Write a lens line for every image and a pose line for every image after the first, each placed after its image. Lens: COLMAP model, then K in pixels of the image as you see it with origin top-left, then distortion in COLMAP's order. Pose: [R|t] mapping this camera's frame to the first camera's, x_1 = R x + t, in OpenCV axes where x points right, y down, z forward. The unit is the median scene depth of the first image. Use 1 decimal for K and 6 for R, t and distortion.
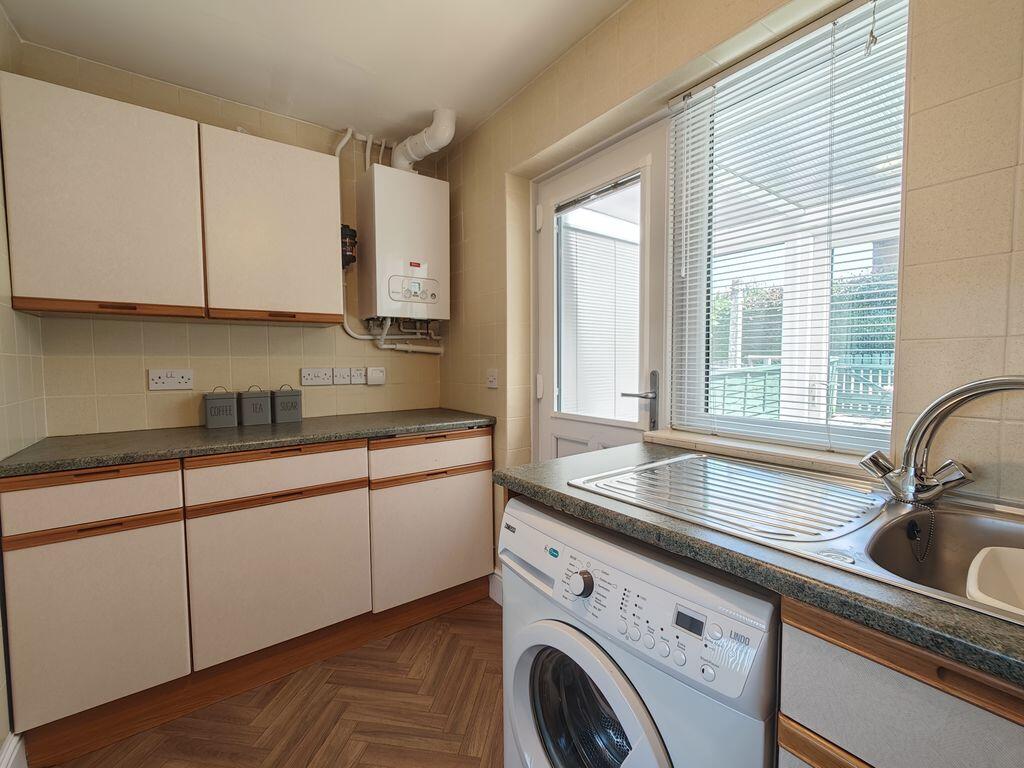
lens RADIAL K [[441.5, 0, 512.0], [0, 441.5, 384.0], [0, 0, 1]] dist [0.001499, -0.000011]
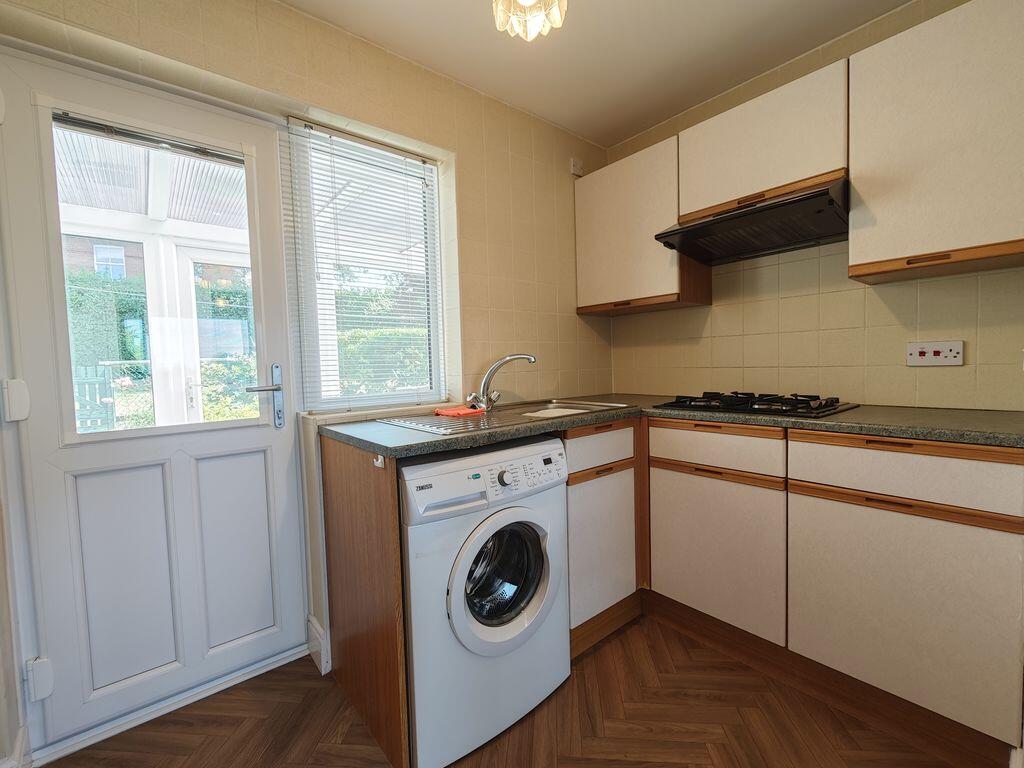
lens RADIAL K [[441.5, 0, 512.0], [0, 441.5, 384.0], [0, 0, 1]] dist [0.001499, -0.000011]
pose [[-0.056111, -0.038831, 0.997669, -0.766244], [0.083034, 0.995600, 0.043420, 0.019153], [-0.994966, 0.085277, -0.052639, 0.541622]]
